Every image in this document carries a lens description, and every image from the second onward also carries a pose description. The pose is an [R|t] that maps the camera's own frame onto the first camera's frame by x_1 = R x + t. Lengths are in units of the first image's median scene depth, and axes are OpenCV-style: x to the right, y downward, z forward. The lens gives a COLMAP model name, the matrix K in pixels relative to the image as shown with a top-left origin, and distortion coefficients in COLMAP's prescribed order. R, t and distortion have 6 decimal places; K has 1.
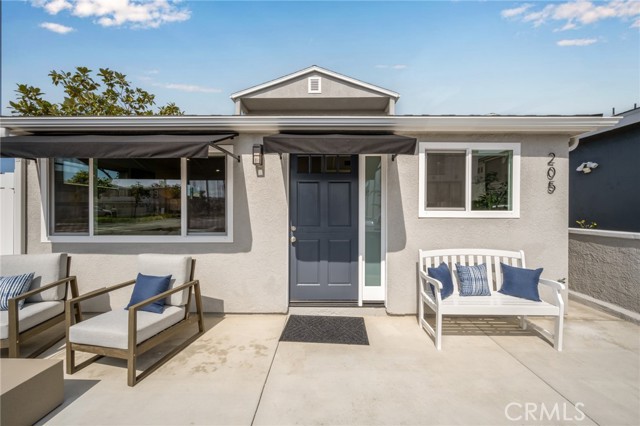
lens RADIAL K [[251.7, 0, 322.0], [0, 251.7, 212.3], [0, 0, 1]] dist [-0.000163, 0.000055]
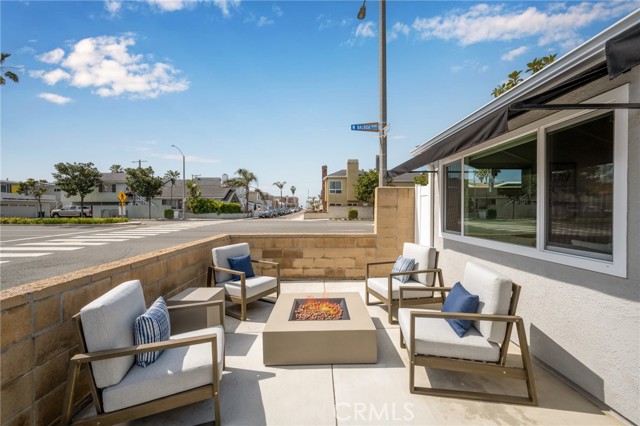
lens RADIAL K [[251.7, 0, 319.4], [0, 251.7, 211.5], [0, 0, 1]] dist [-0.000163, 0.000055]
pose [[0.020902, 0.005916, -0.999764, 0.133906], [-0.009546, 0.999938, 0.005717, -0.008880], [0.999736, 0.009424, 0.020957, 0.382212]]
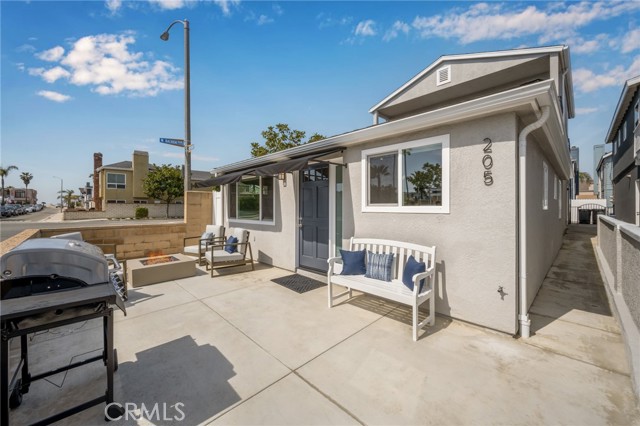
lens RADIAL K [[251.7, 0, 320.9], [0, 251.7, 207.6], [0, 0, 1]] dist [-0.000163, 0.000055]
pose [[0.711335, -0.002583, -0.702849, 1.093776], [-0.002546, 0.999977, -0.006253, 0.007516], [0.702849, 0.006237, 0.711312, -0.010031]]
